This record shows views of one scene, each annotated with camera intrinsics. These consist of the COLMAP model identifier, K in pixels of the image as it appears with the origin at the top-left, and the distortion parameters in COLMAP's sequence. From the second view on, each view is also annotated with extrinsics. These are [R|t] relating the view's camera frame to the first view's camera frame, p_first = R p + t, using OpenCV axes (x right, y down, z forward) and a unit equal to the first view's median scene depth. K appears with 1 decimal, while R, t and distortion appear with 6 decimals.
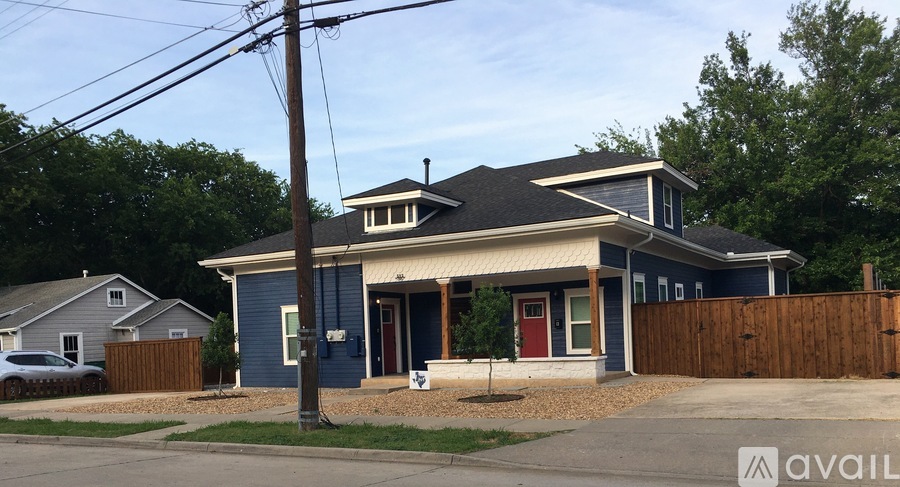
lens RADIAL K [[793.4, 0, 450.3], [0, 793.4, 265.0], [0, 0, 1]] dist [0.005642, 0.000641]
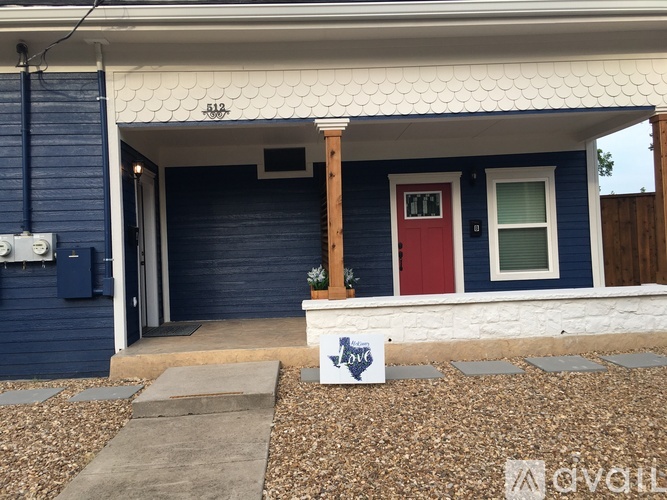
lens RADIAL K [[573.6, 0, 332.4], [0, 573.6, 230.1], [0, 0, 1]] dist [0.015645, 0.001497]
pose [[0.836908, 0.023149, 0.546853, -0.177598], [-0.040681, 0.998973, 0.019971, 0.070816], [-0.545829, -0.038960, 0.836990, 0.700946]]
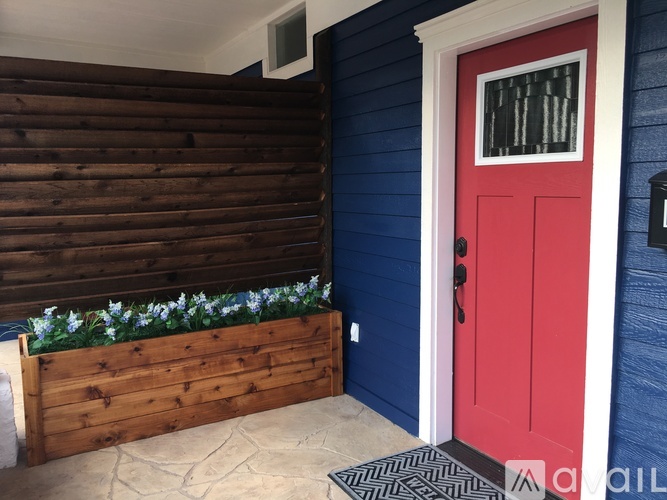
lens RADIAL K [[573.6, 0, 332.4], [0, 573.6, 230.1], [0, 0, 1]] dist [0.015645, 0.001497]
pose [[0.858134, 0.075321, -0.507871, 0.126028], [0.018637, 0.983959, 0.177418, 0.060204], [0.513088, -0.161713, 0.842965, 0.889062]]
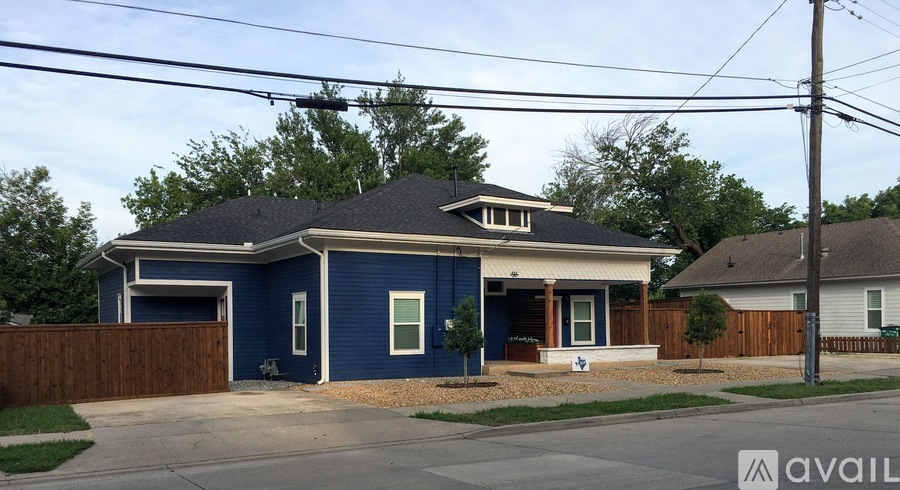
lens RADIAL K [[783.3, 0, 450.0], [0, 783.3, 245.0], [0, 0, 1]] dist [-0.001889, 0.002676]
pose [[0.493551, 0.124513, 0.860758, -1.058937], [-0.081653, 0.991961, -0.096673, 0.088332], [-0.865875, -0.022570, 0.499751, 0.525279]]
